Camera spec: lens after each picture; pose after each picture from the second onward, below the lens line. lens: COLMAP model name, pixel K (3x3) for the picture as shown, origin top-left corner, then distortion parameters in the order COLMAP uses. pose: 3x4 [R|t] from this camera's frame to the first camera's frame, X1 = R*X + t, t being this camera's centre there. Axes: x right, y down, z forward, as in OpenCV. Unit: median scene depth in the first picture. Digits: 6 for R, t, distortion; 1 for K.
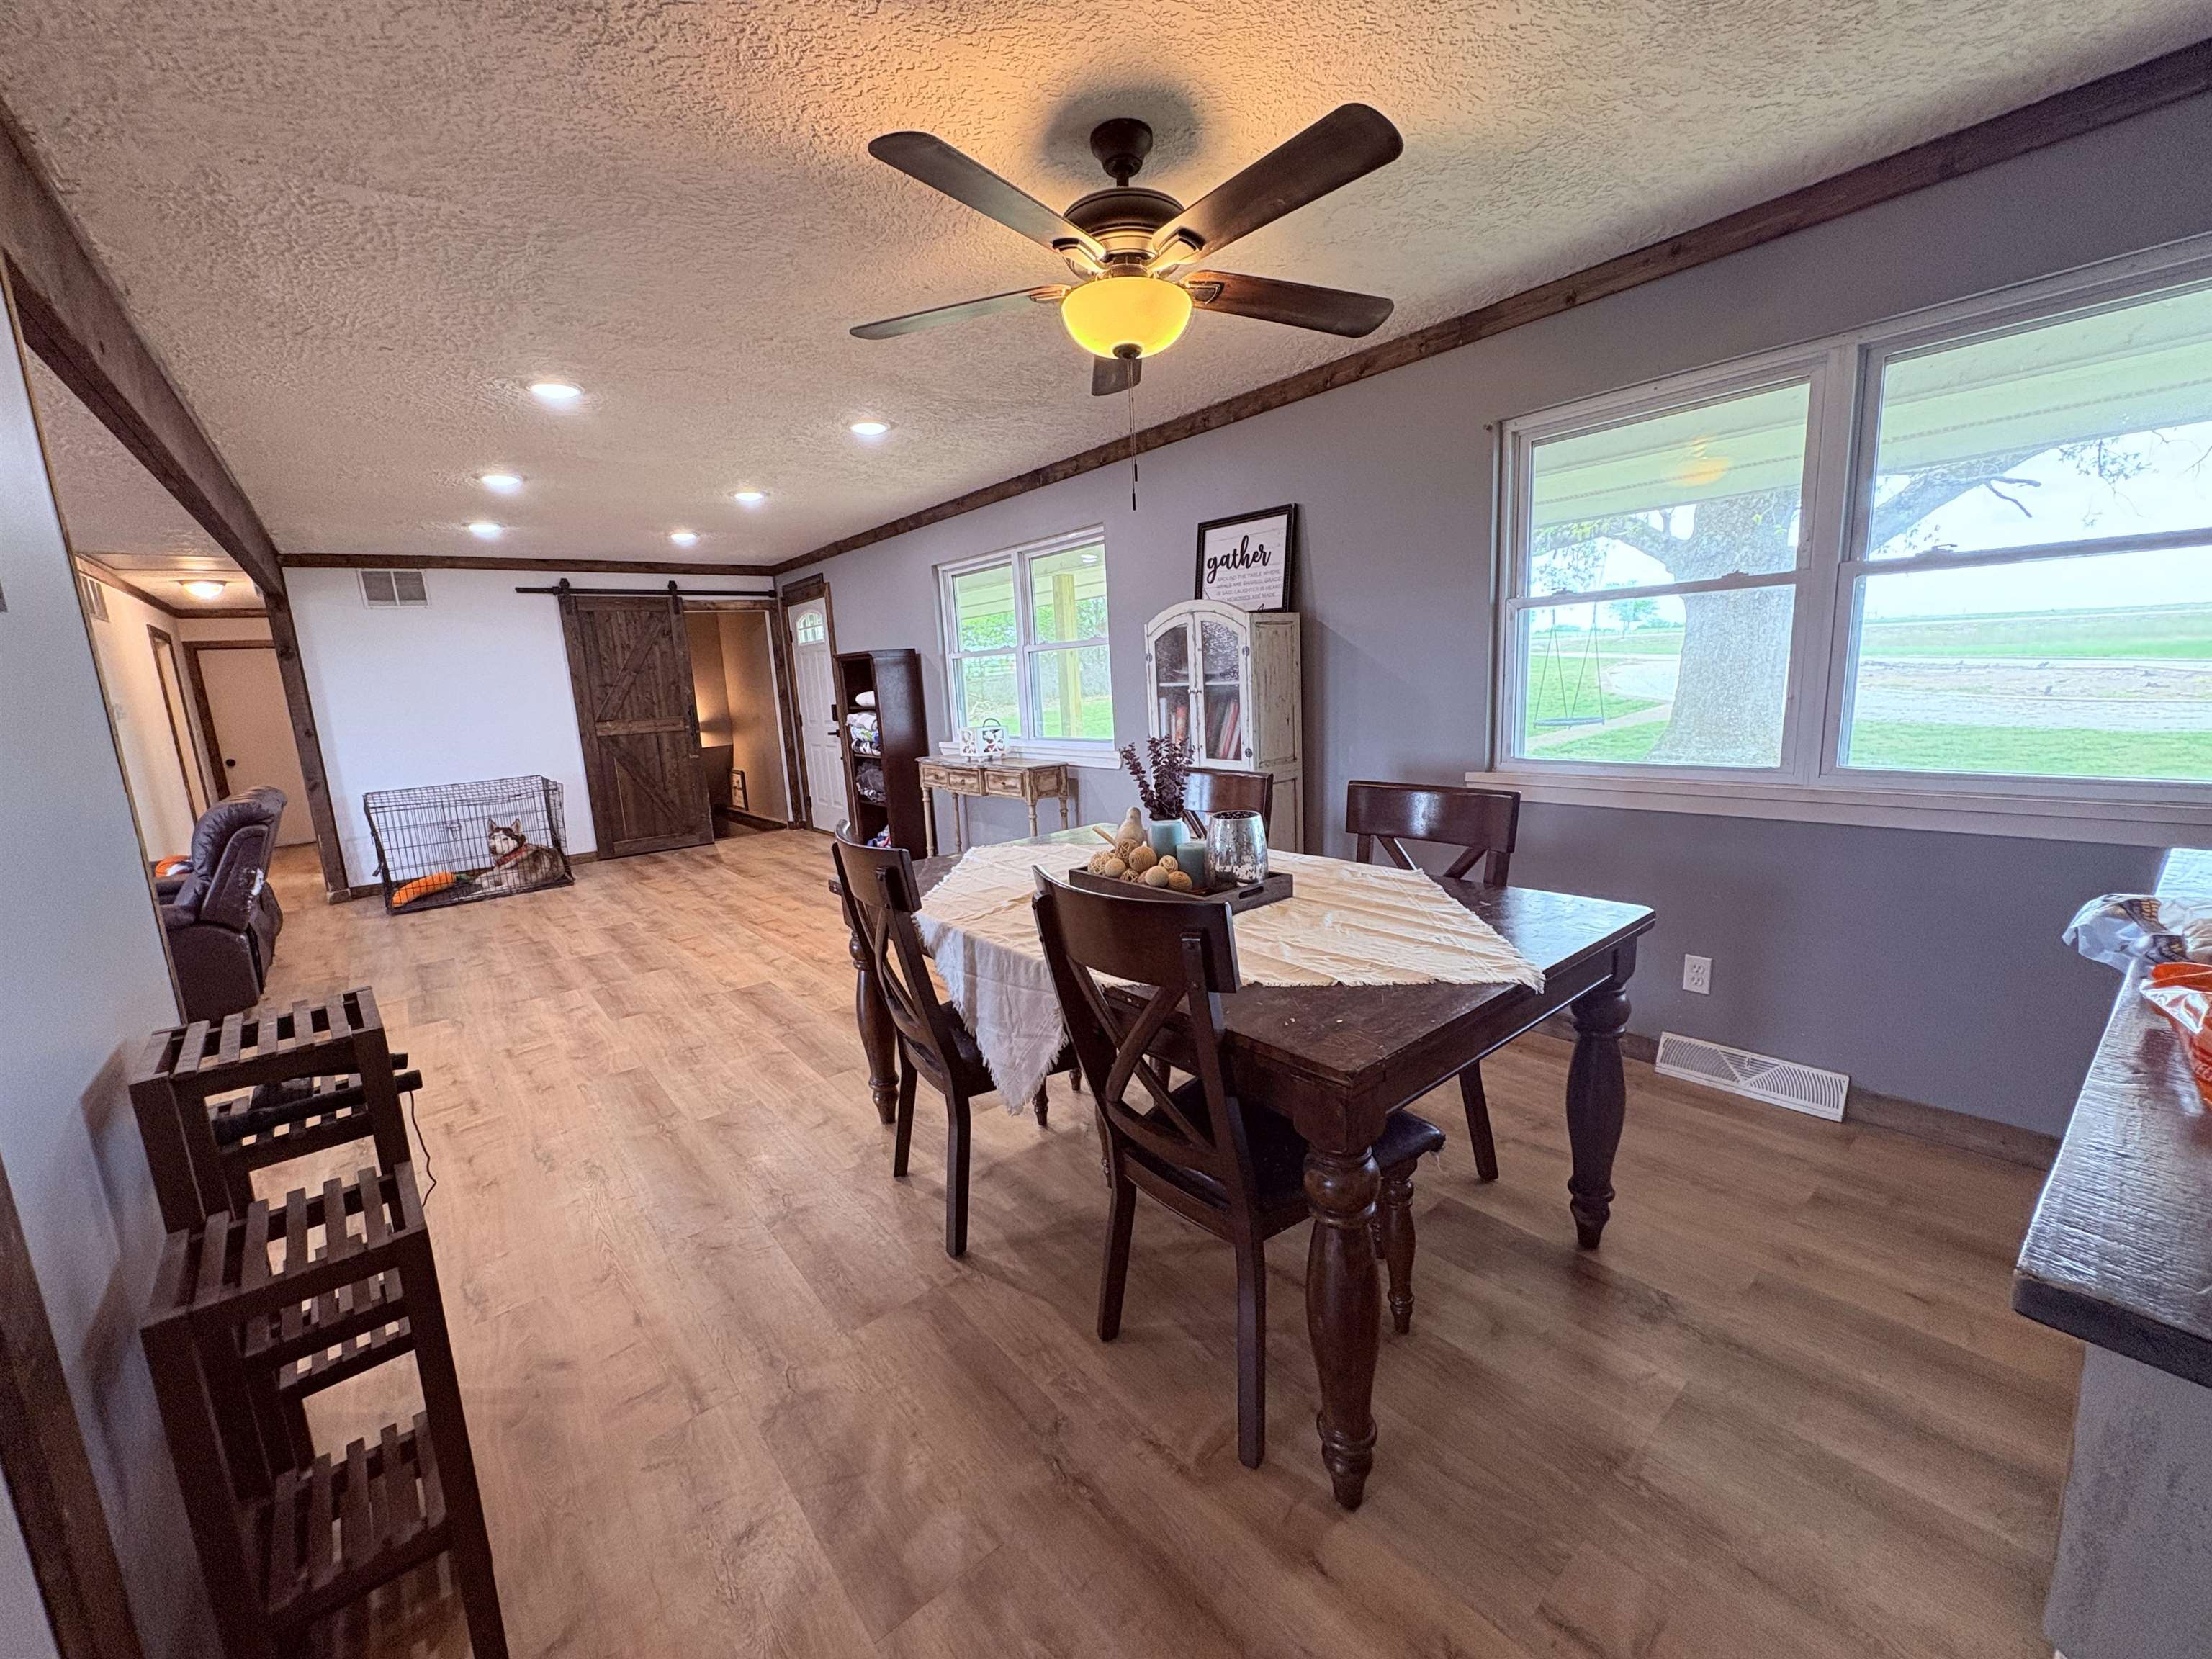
lens RADIAL K [[881.9, 0, 1105.2], [0, 881.9, 828.9], [0, 0, 1]] dist [-0.000340, 0.000241]
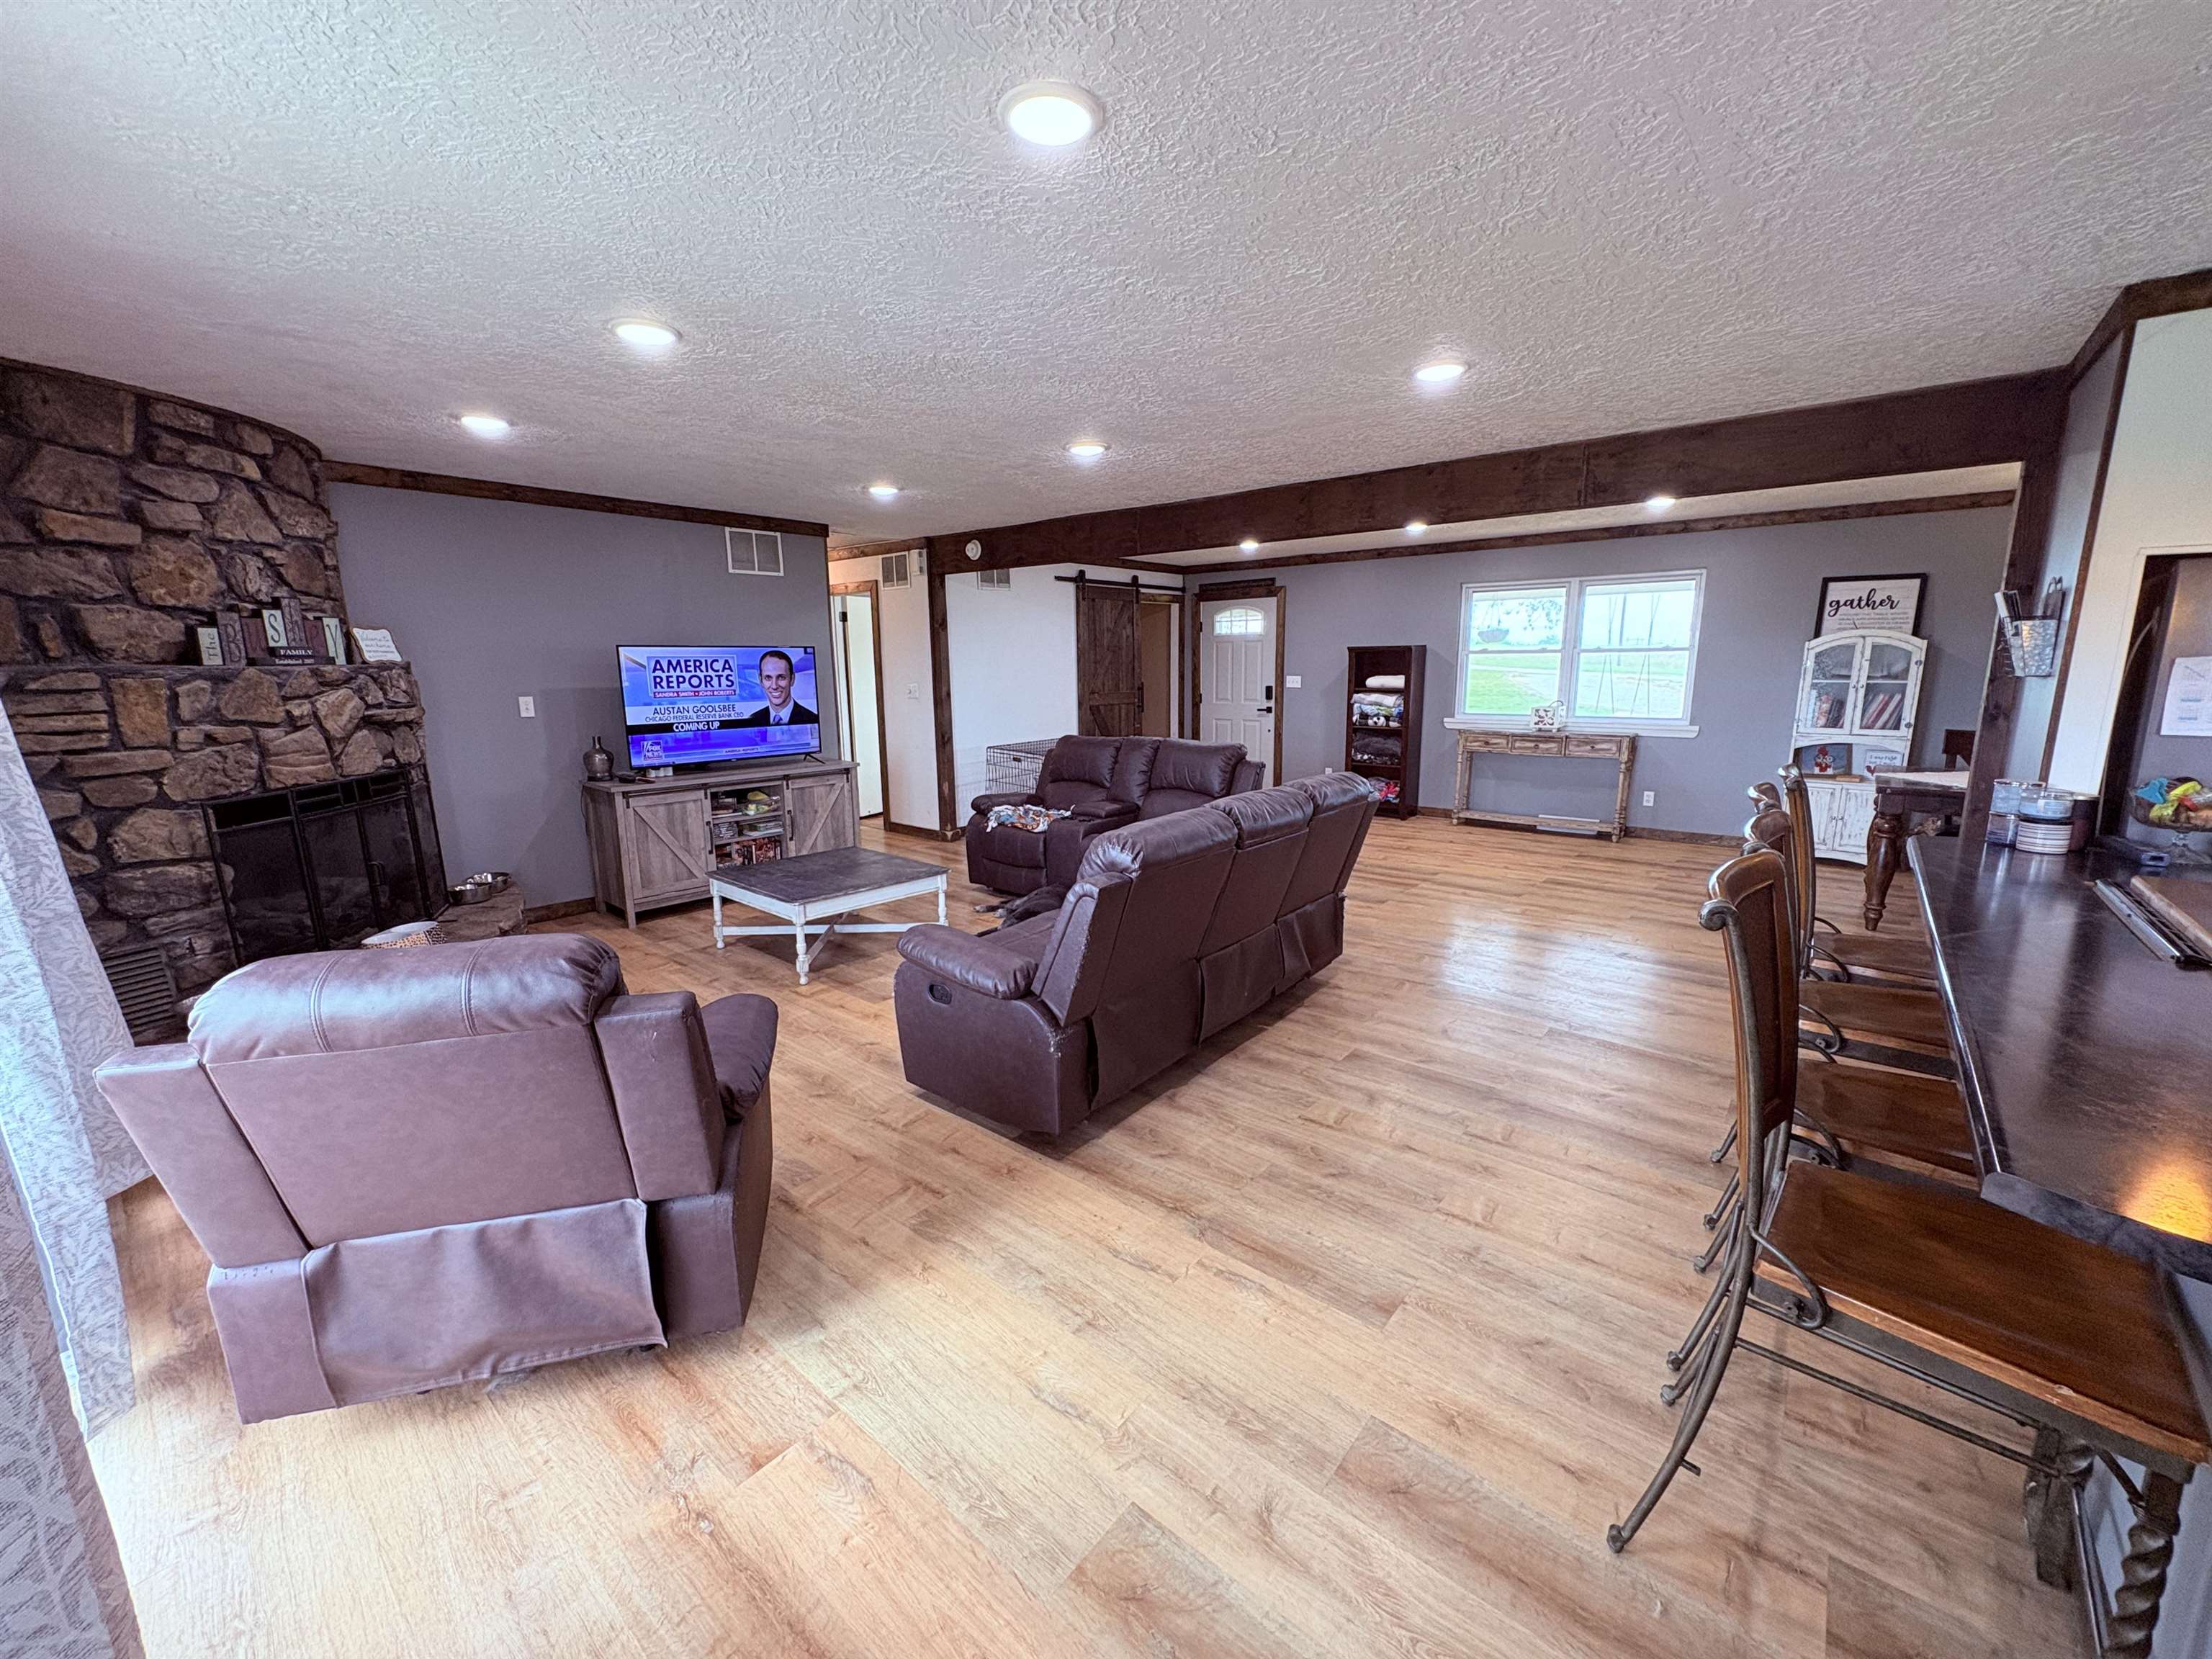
lens RADIAL K [[881.9, 0, 1104.9], [0, 881.9, 829.4], [0, 0, 1]] dist [-0.000340, 0.000241]
pose [[0.982882, 0.007126, 0.184097, -0.915618], [-0.008453, 0.999944, 0.006426, 0.061863], [-0.184041, -0.007872, 0.982887, -0.187167]]
